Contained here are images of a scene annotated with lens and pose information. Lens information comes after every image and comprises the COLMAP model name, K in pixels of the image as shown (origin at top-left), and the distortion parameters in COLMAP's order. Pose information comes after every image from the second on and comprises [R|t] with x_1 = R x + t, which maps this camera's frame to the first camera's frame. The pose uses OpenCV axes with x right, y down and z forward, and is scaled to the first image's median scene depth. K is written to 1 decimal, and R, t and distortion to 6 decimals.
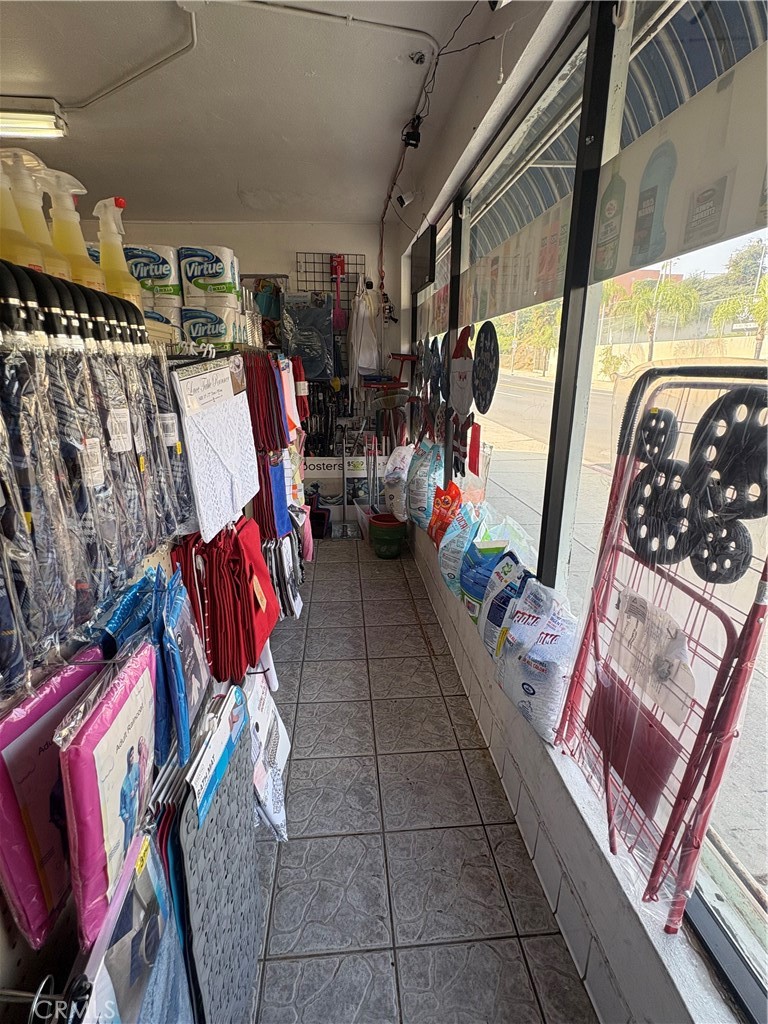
lens RADIAL K [[486.1, 0, 384.0], [0, 486.1, 512.0], [0, 0, 1]] dist [-0.001149, 0.000472]
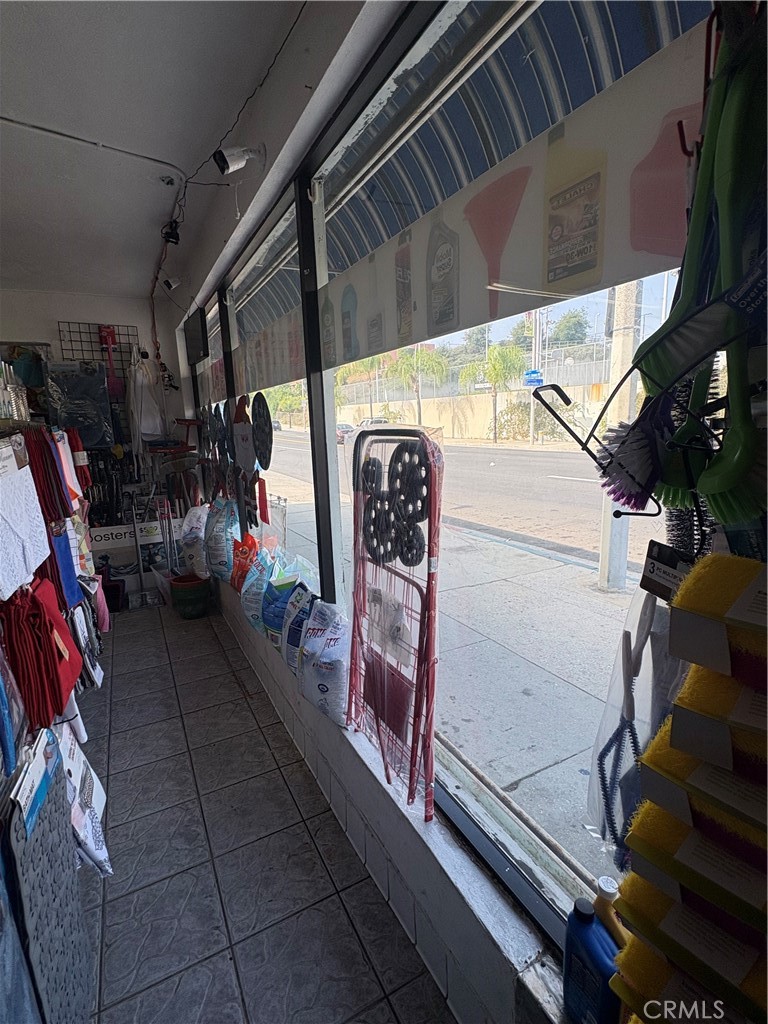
lens RADIAL K [[486.1, 0, 384.0], [0, 486.1, 512.0], [0, 0, 1]] dist [-0.001149, 0.000472]
pose [[0.918123, -0.106498, 0.381717, 0.016051], [0.148990, 0.985311, -0.083457, 0.044321], [-0.367222, 0.133496, 0.920504, -0.193759]]
